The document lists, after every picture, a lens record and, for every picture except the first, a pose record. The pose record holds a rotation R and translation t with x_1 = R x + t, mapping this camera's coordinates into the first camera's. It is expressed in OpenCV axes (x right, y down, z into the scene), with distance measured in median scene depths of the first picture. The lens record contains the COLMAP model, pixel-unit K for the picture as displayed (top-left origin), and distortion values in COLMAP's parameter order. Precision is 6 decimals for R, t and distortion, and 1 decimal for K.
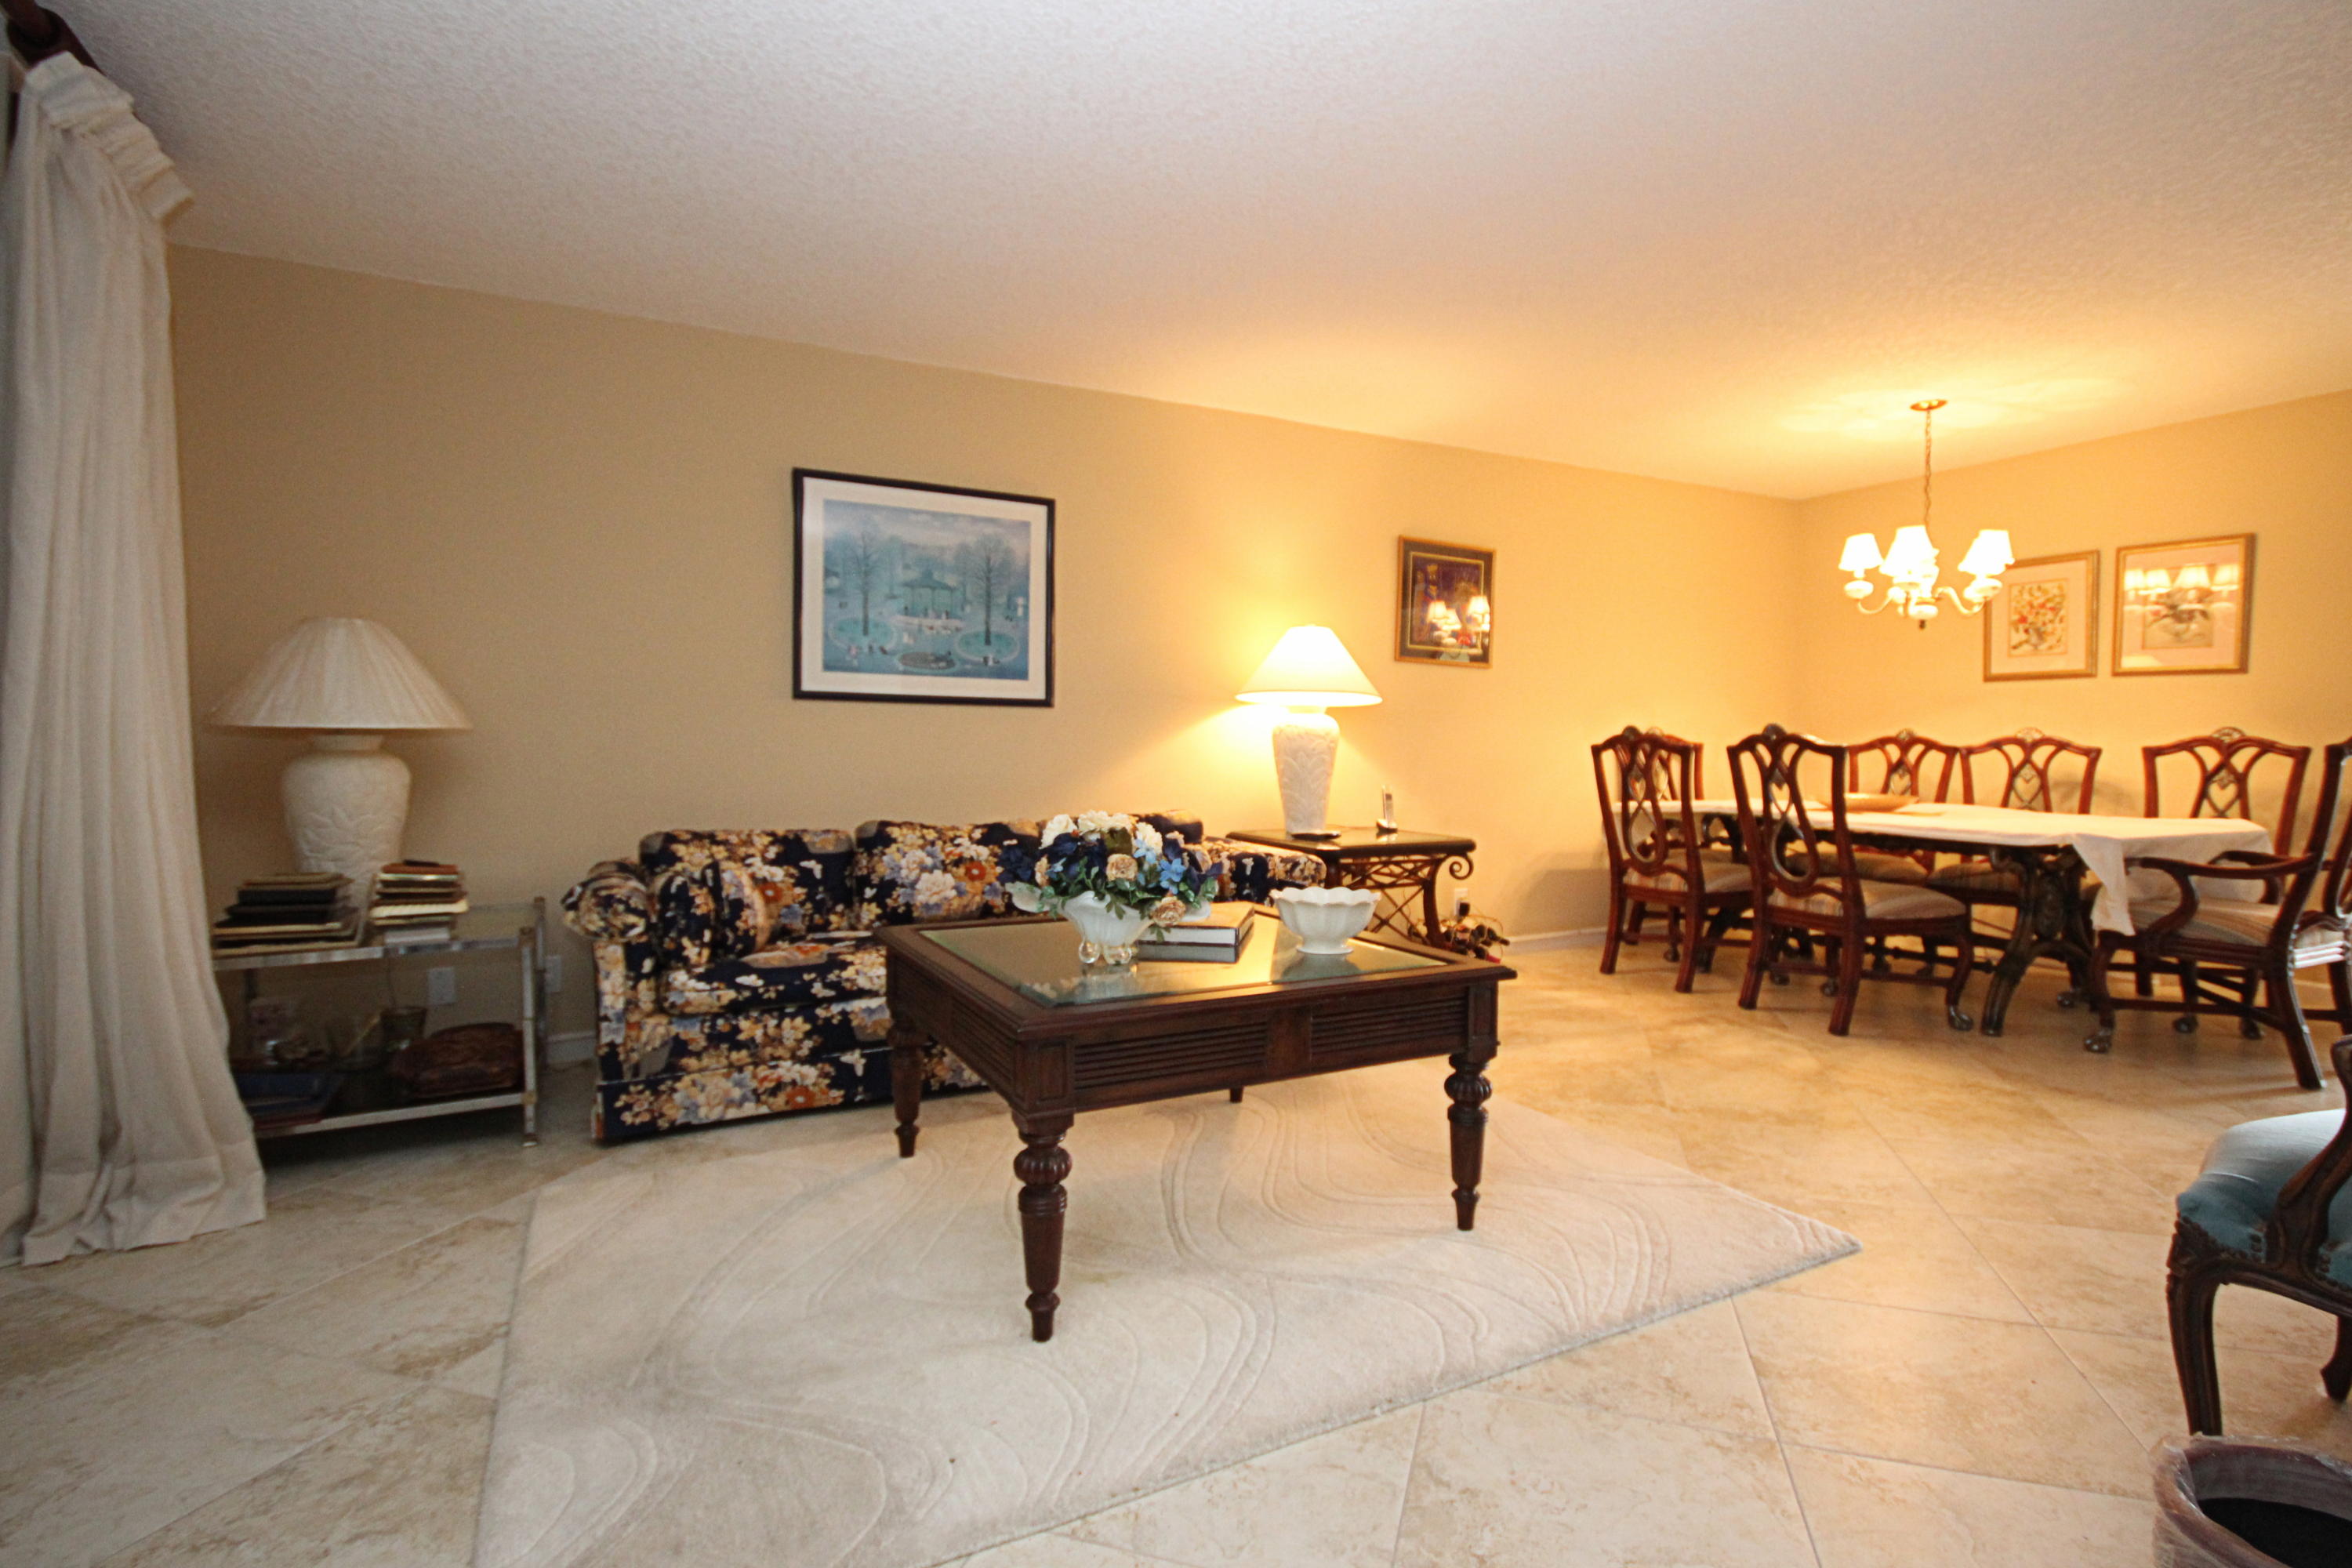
lens RADIAL K [[1183.1, 0, 1213.3], [0, 1183.1, 780.1], [0, 0, 1]] dist [0.000893, 0.000699]
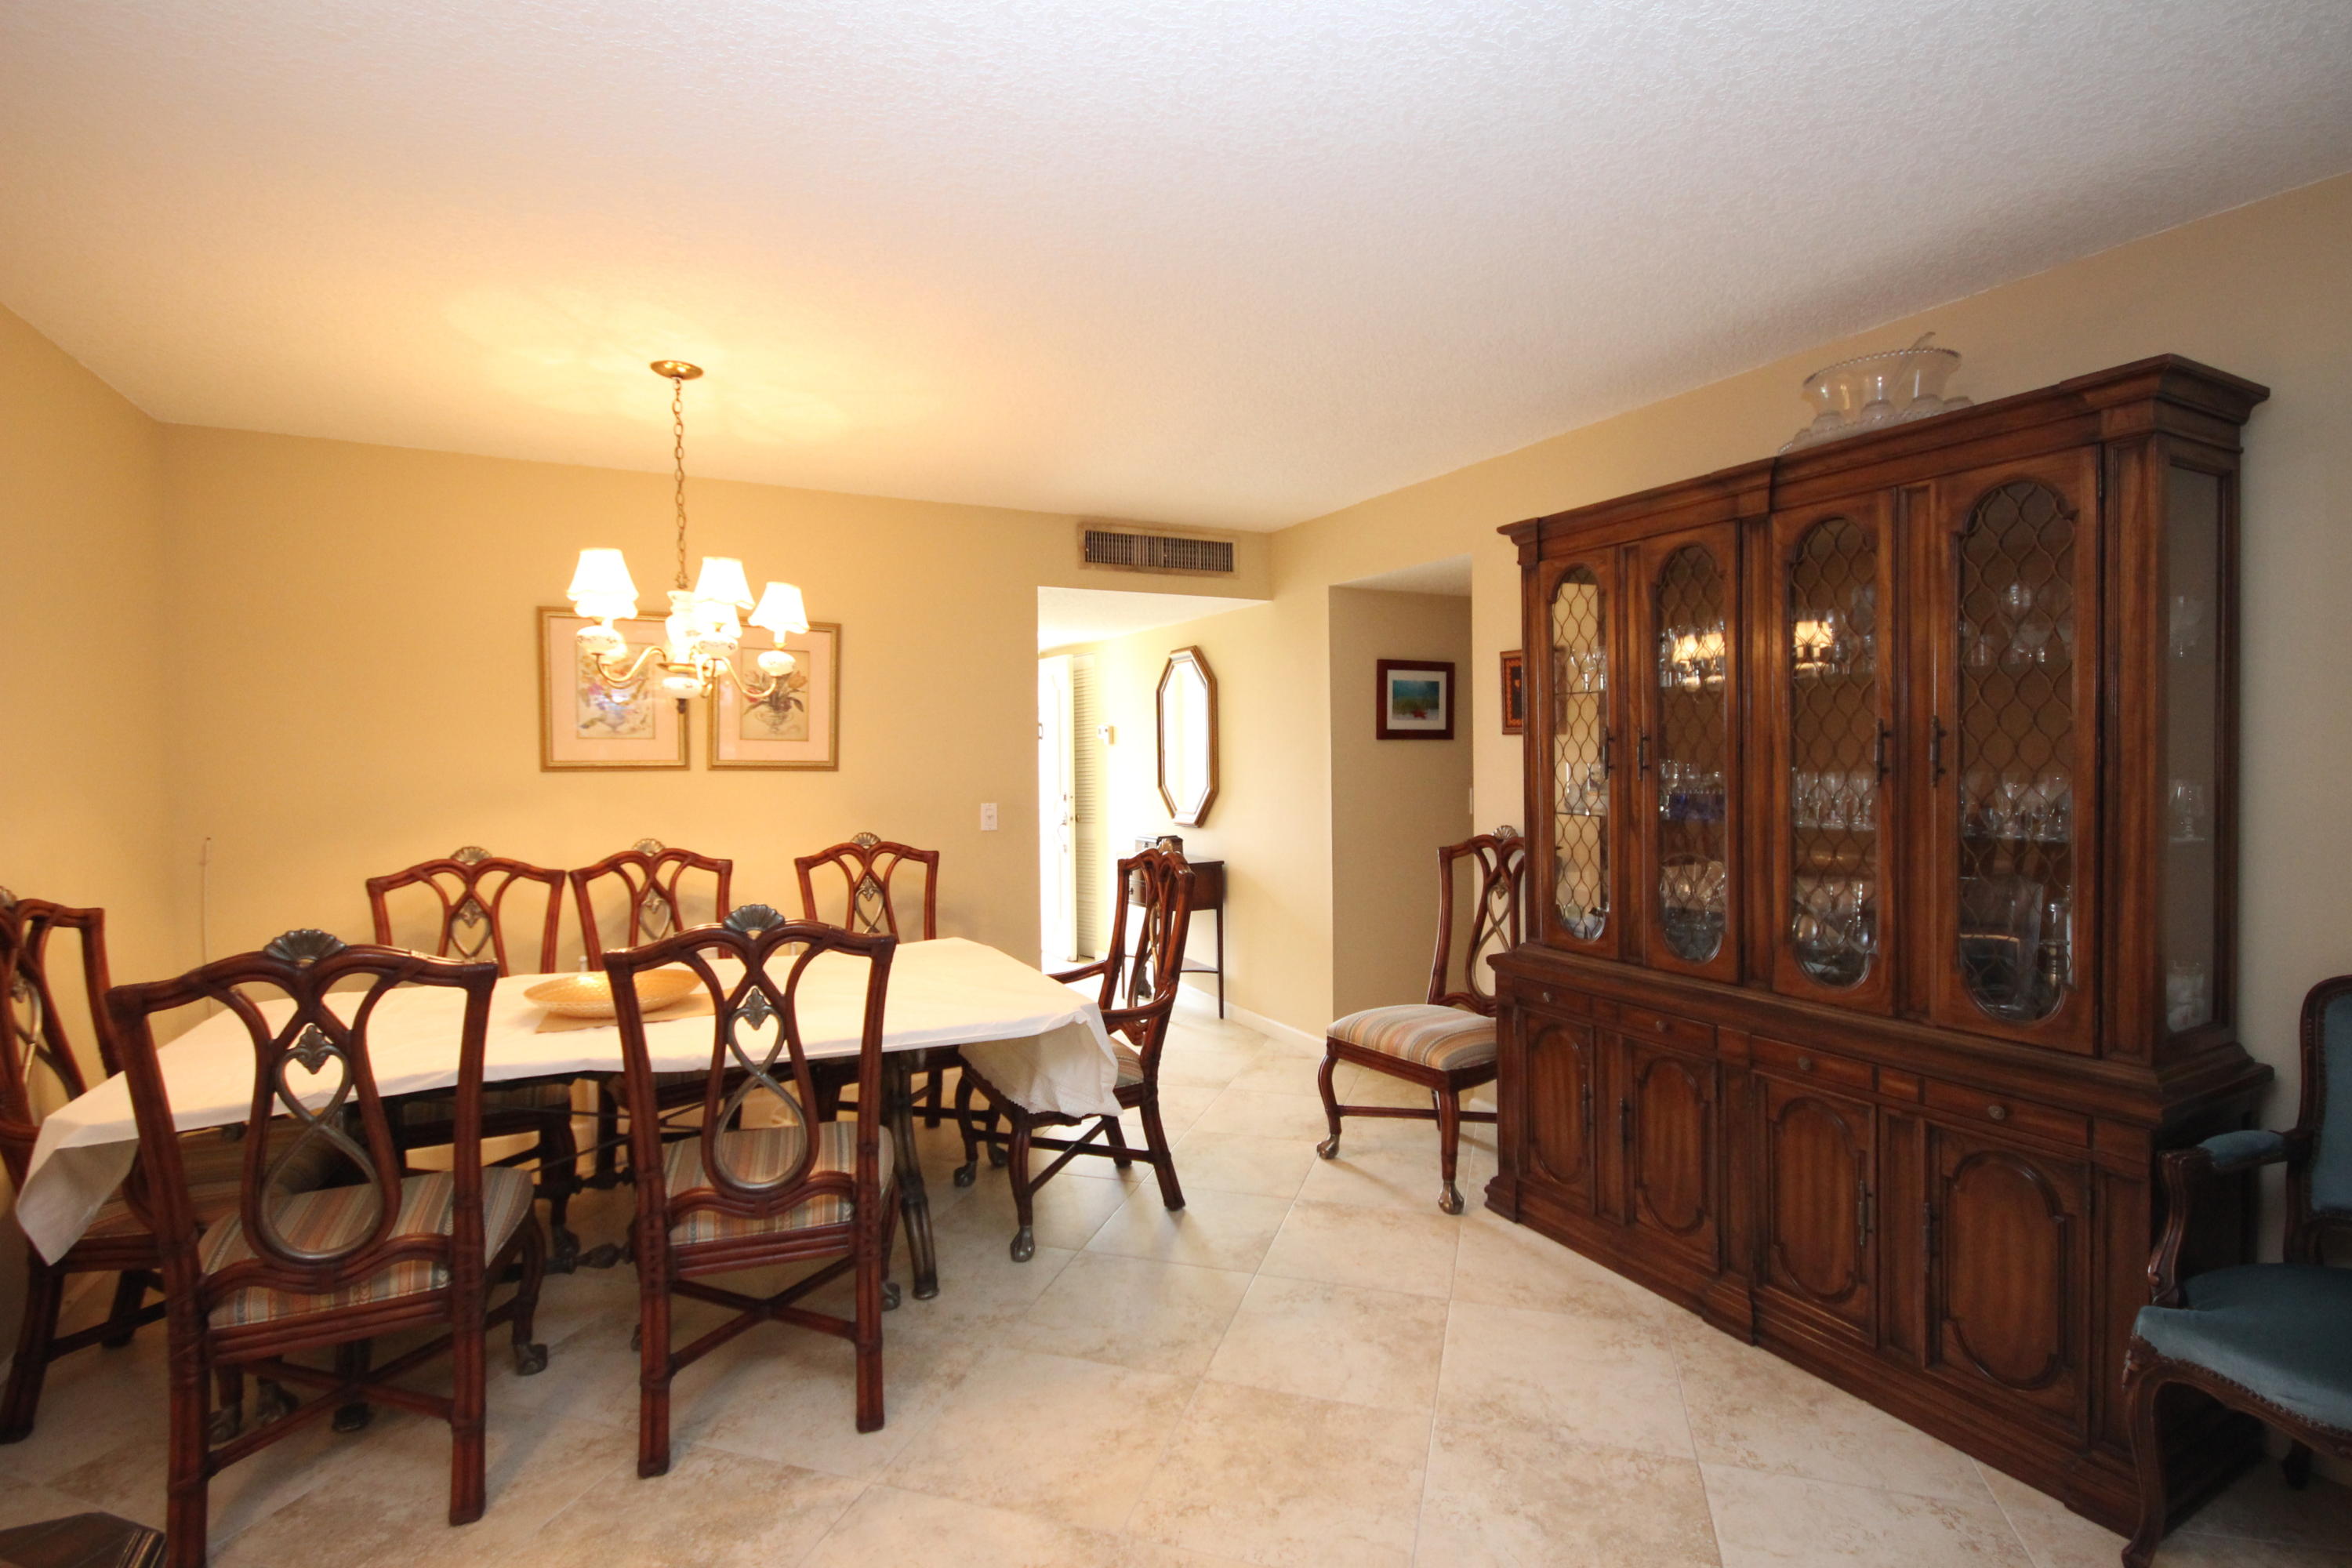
lens RADIAL K [[1077.4, 0, 1219.6], [0, 1077.4, 793.1], [0, 0, 1]] dist [-0.000599, 0.000239]
pose [[0.009698, -0.031935, 0.999443, 0.009250], [0.034230, 0.998915, 0.031586, -0.083934], [-0.999367, 0.033904, 0.010781, 0.642371]]
